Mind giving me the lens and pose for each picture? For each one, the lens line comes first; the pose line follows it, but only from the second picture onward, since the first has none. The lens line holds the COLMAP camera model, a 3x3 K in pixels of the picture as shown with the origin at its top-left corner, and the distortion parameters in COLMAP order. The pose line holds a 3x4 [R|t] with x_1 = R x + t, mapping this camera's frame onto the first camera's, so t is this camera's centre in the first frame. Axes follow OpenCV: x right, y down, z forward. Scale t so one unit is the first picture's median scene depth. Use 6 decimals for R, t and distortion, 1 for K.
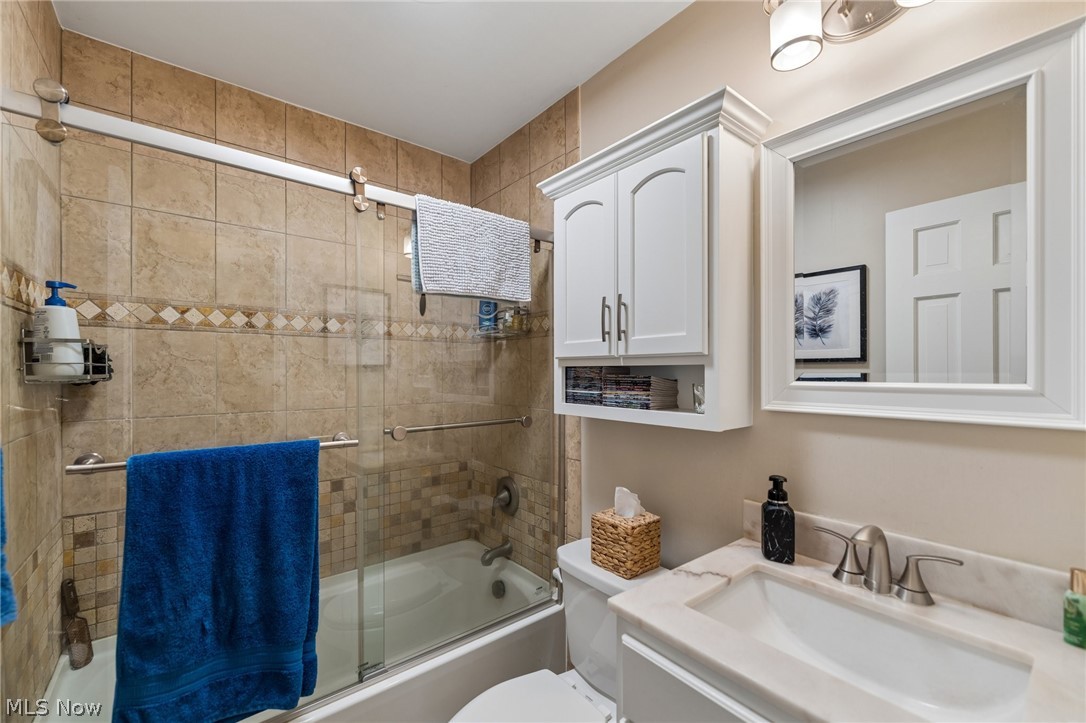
lens RADIAL K [[437.7, 0, 538.1], [0, 437.7, 364.5], [0, 0, 1]] dist [-0.000385, -0.000311]
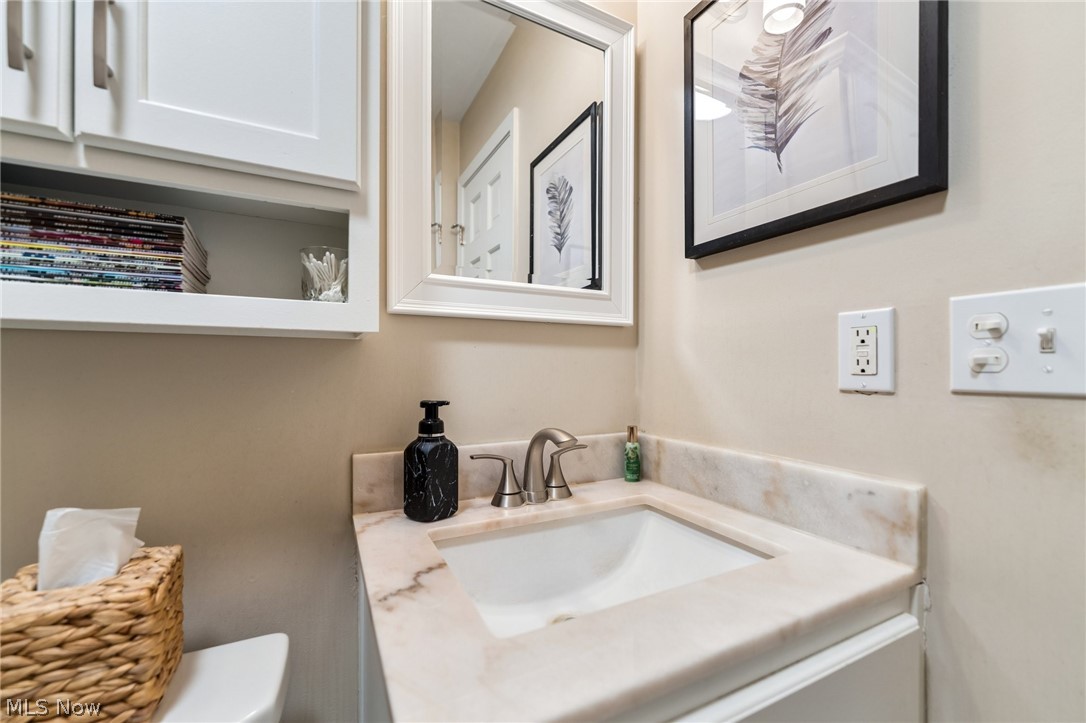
lens RADIAL K [[437.7, 0, 542.8], [0, 437.7, 367.4], [0, 0, 1]] dist [-0.000385, -0.000311]
pose [[0.200692, -0.001332, 0.979653, -0.096754], [-0.017718, 0.999831, 0.004990, 0.181457], [-0.979494, -0.018358, 0.200635, 0.634704]]
